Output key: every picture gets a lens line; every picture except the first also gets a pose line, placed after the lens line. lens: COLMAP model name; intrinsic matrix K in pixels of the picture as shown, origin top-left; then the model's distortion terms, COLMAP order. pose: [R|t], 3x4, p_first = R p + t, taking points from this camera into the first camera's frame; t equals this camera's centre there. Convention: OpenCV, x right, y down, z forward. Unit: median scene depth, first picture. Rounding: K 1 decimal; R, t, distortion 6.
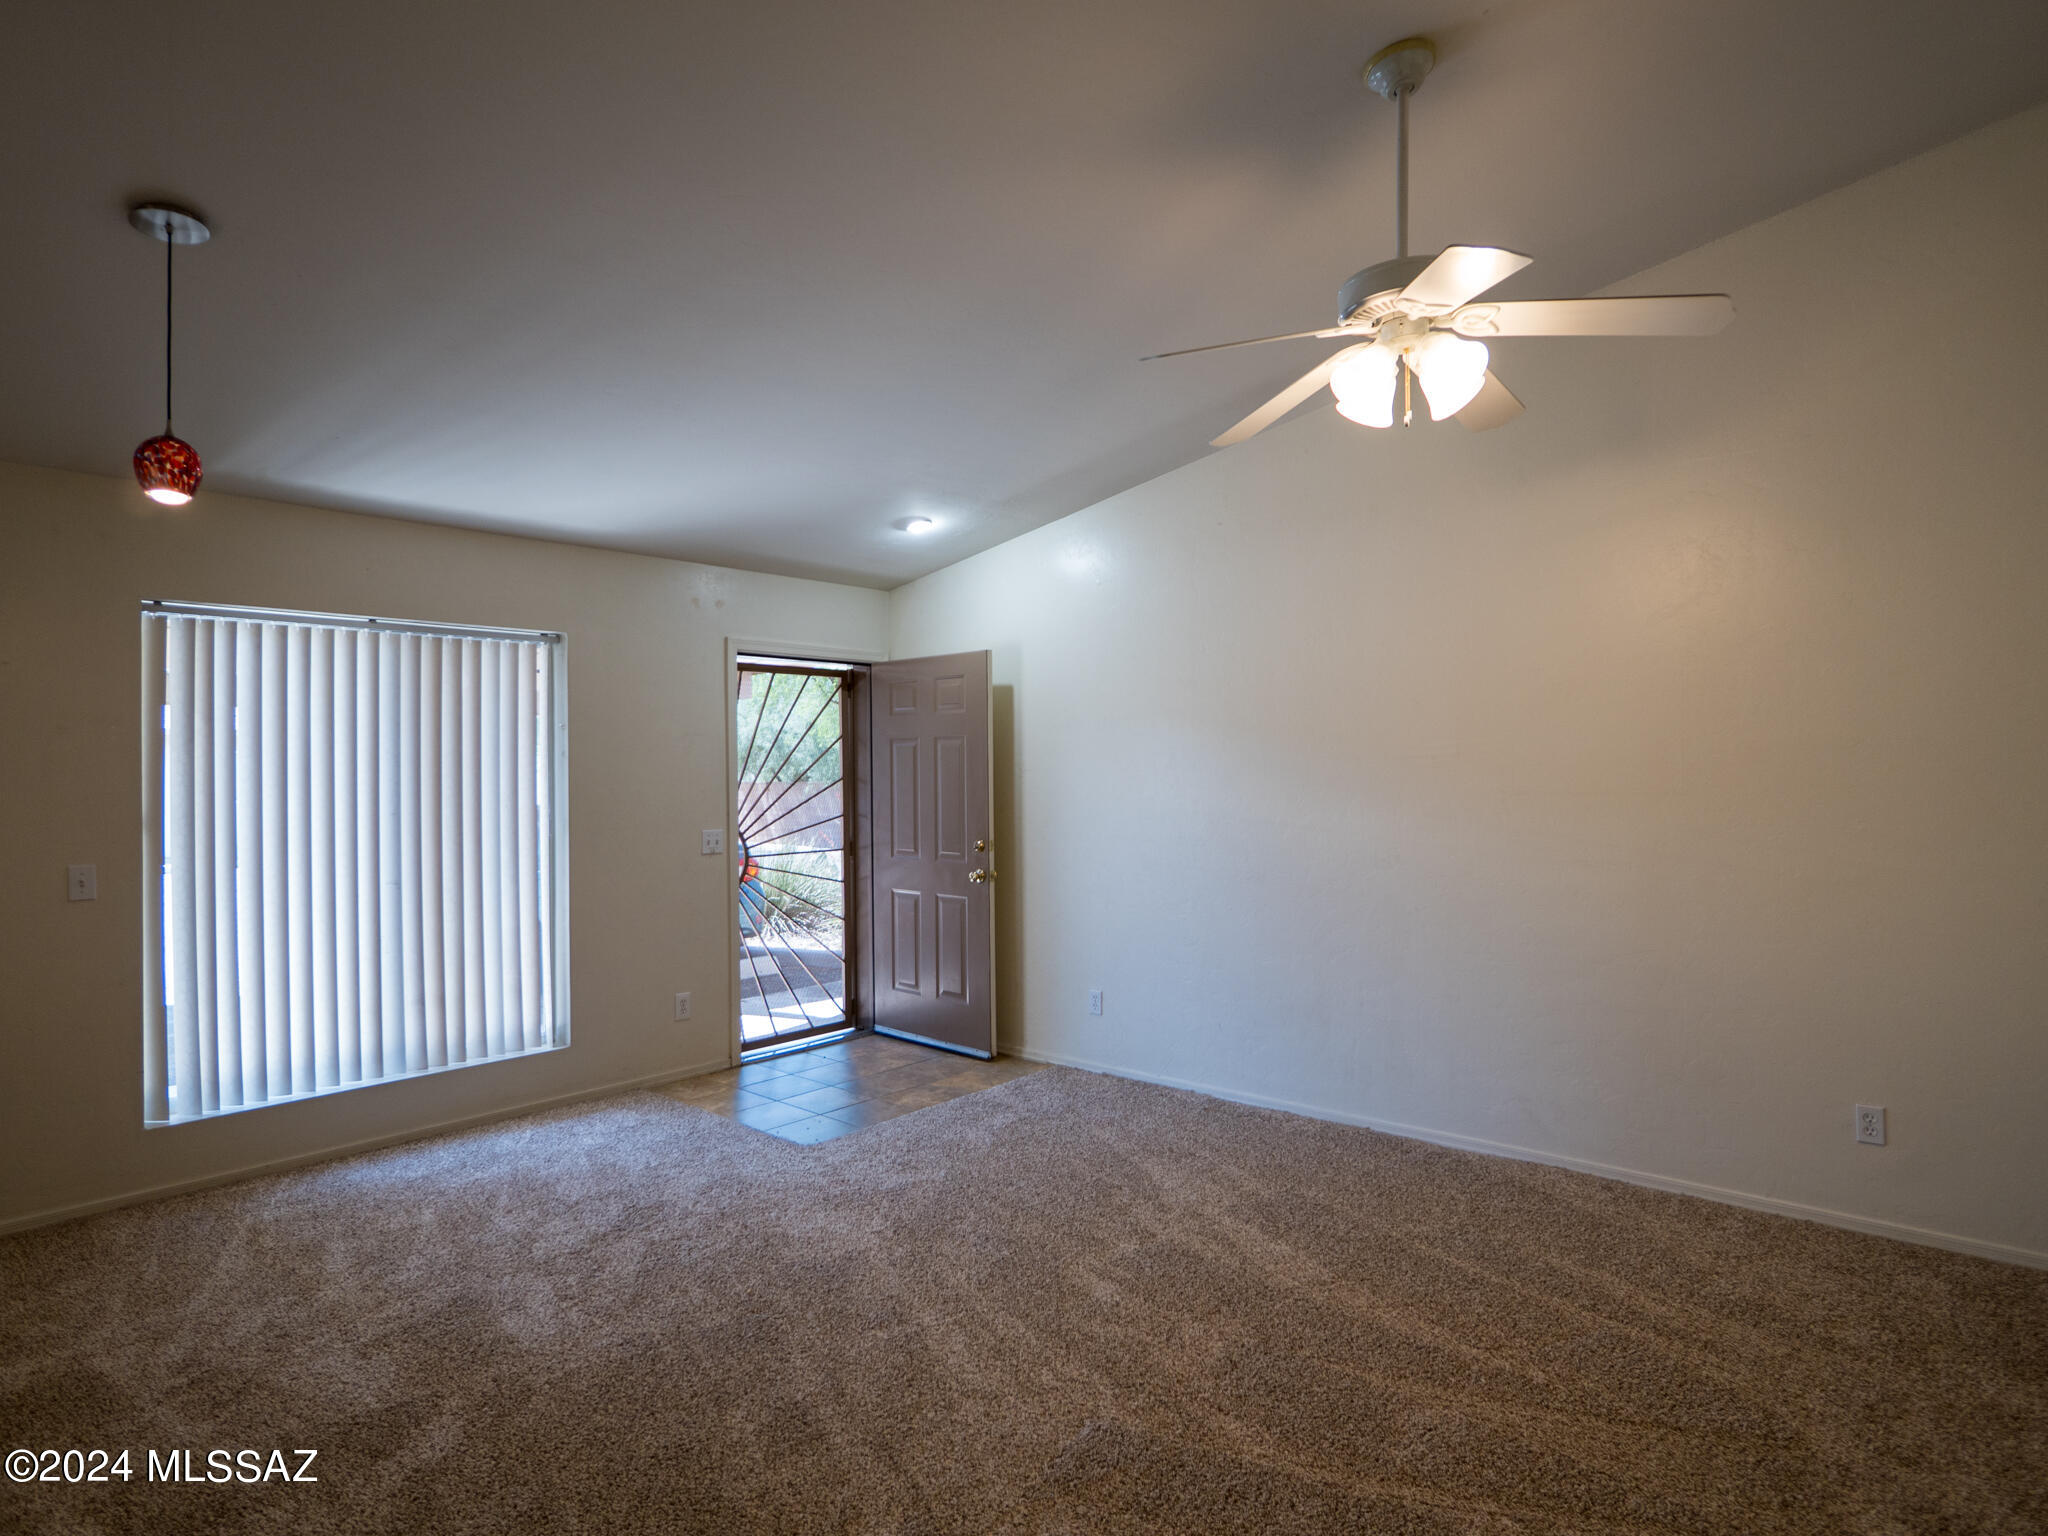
lens RADIAL K [[1093.6, 0, 1024.0], [0, 1093.6, 768.0], [0, 0, 1]] dist [-0.021961, -0.000015]
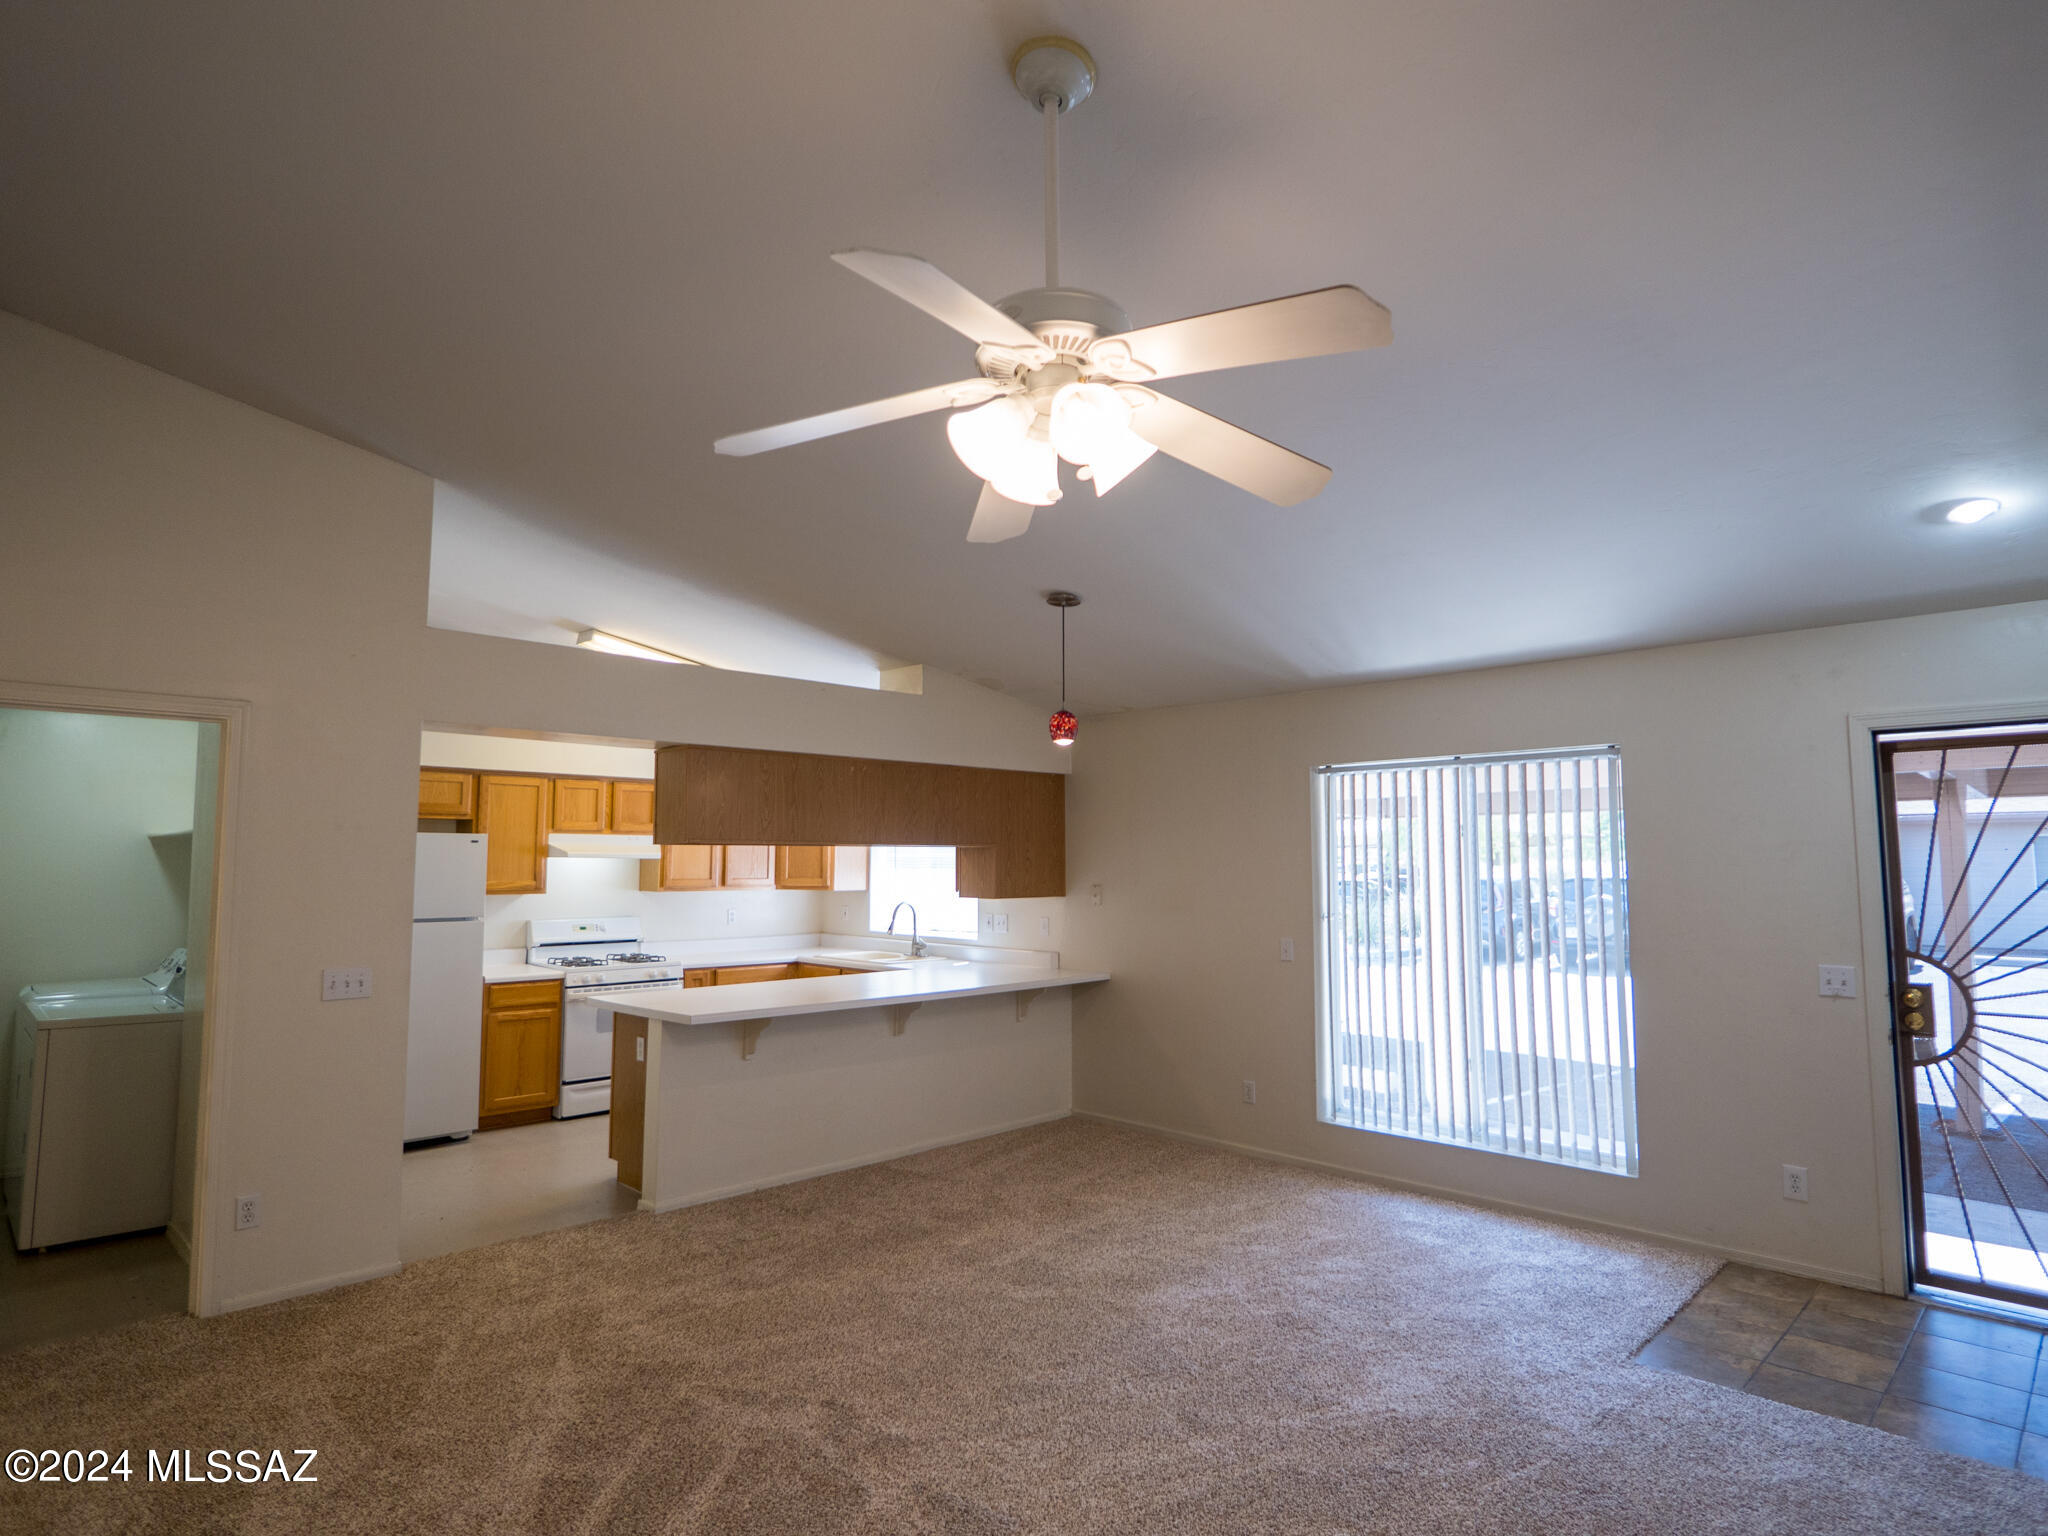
lens RADIAL K [[1088.9, 0, 1024.0], [0, 1088.9, 768.0], [0, 0, 1]] dist [-0.004265, 0.000082]
pose [[-0.042984, -0.077571, -0.996060, 0.649652], [0.005154, 0.996951, -0.077863, -0.032362], [0.999062, -0.008480, -0.042454, 0.574464]]
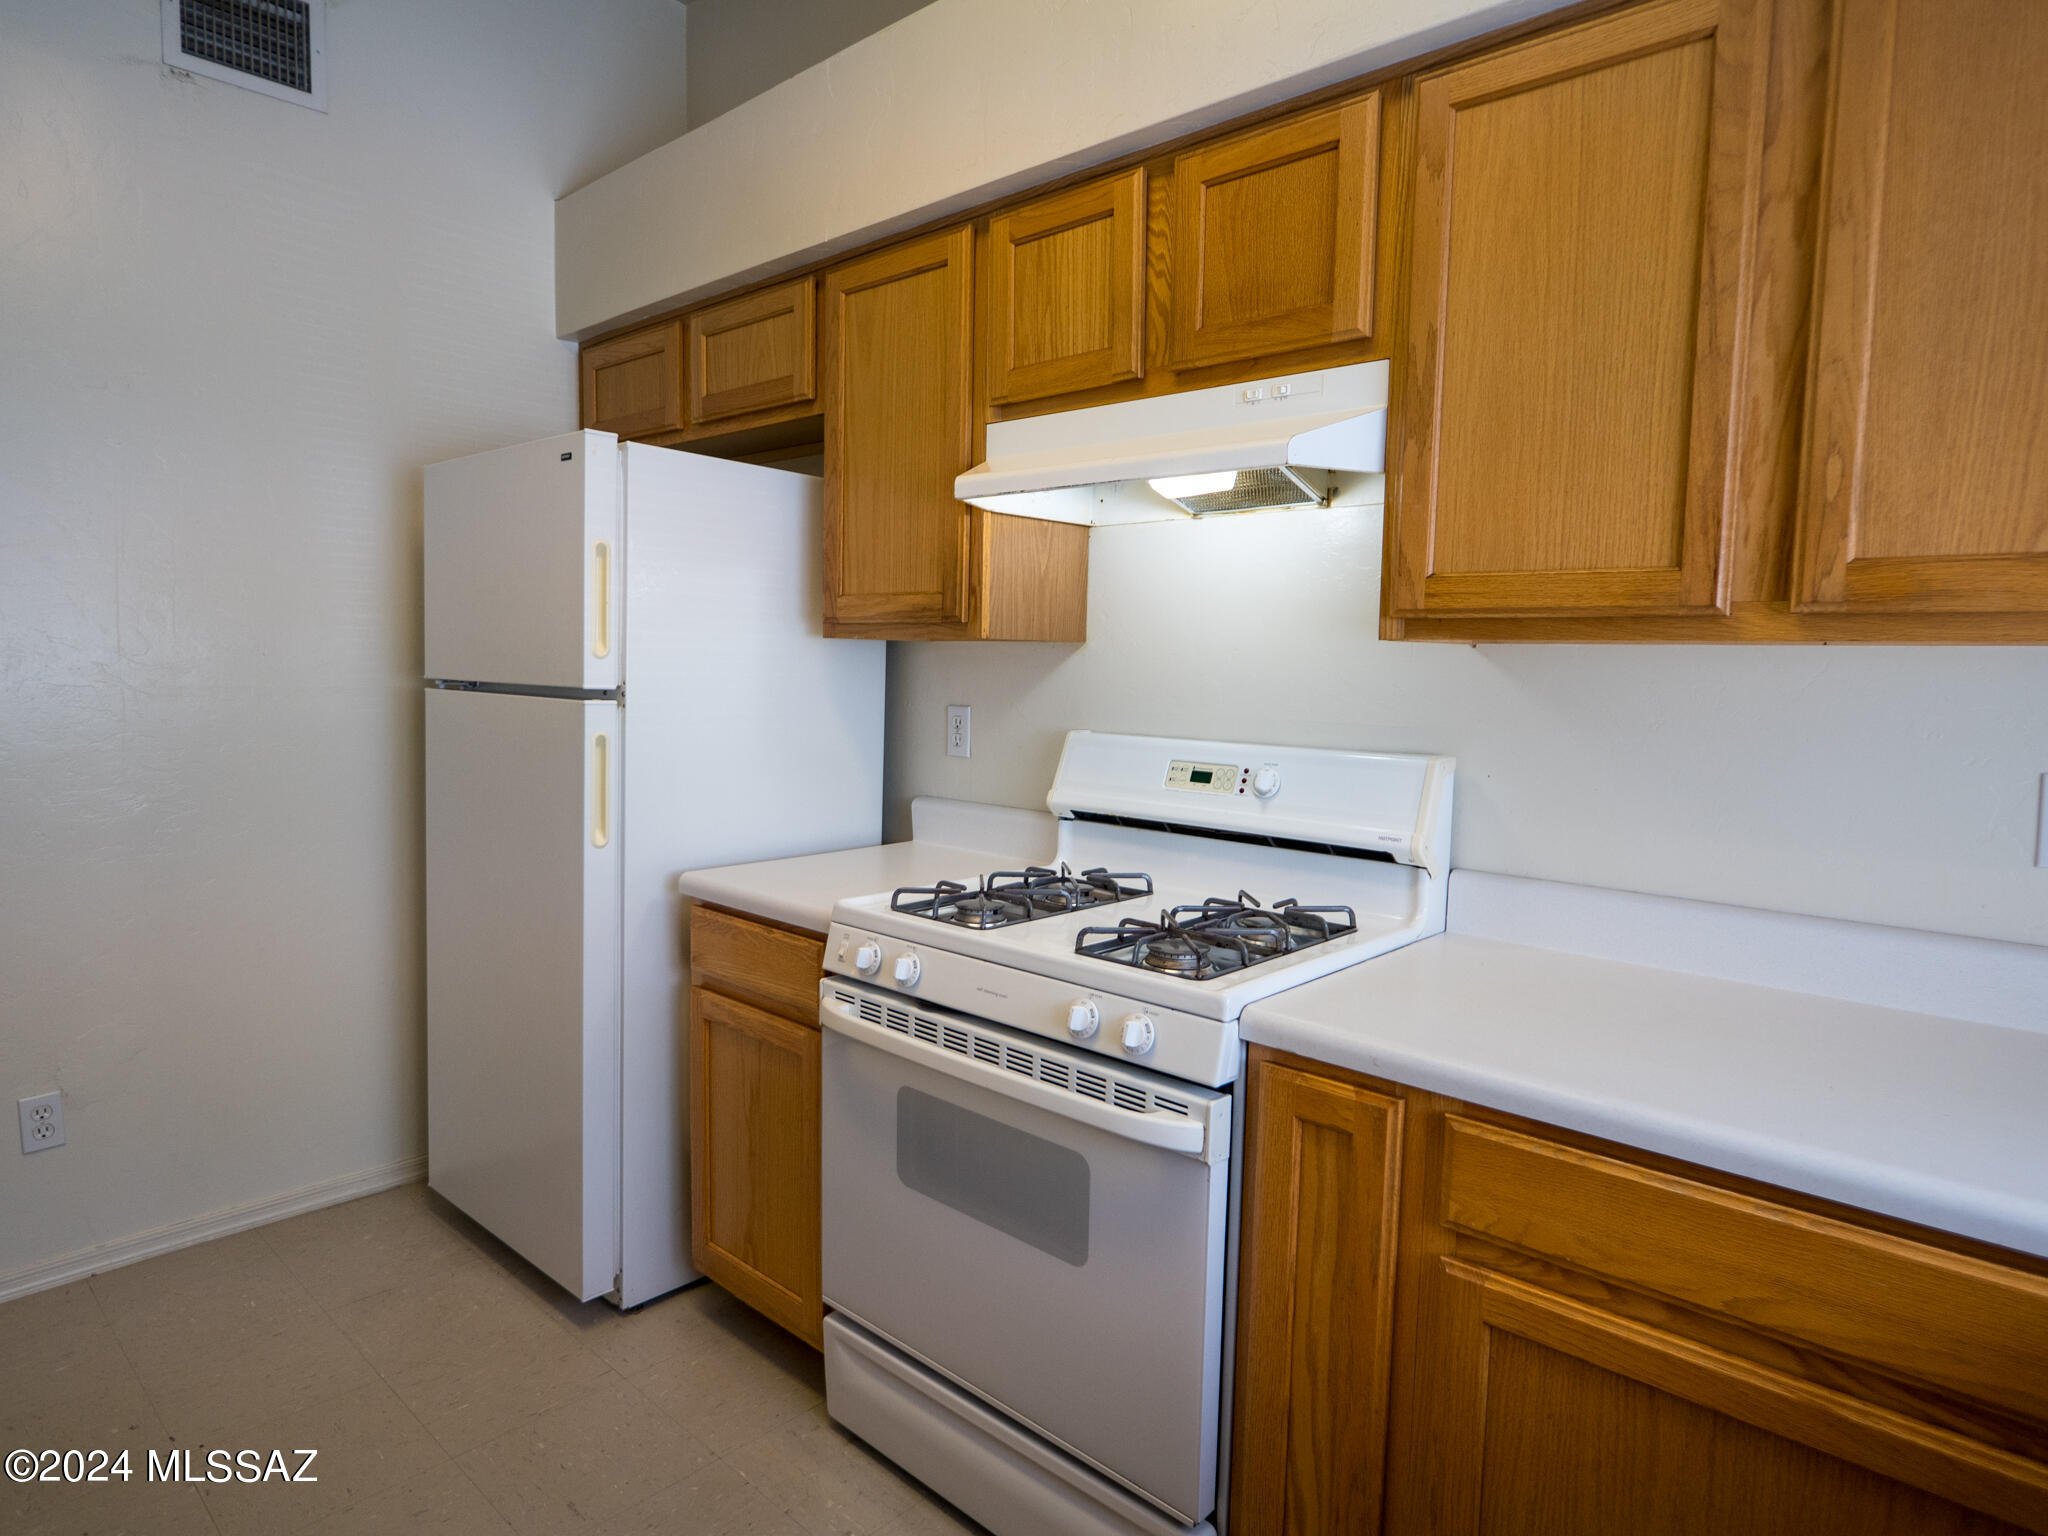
lens RADIAL K [[1183.5, 0, 1012.4], [0, 1183.5, 783.0], [0, 0, 1]] dist [-0.017644, 0.001808]
pose [[-0.999926, -0.011065, 0.005125, -0.978029], [-0.010547, 0.995715, 0.091868, 0.040811], [-0.006119, 0.091807, -0.995758, 0.300925]]
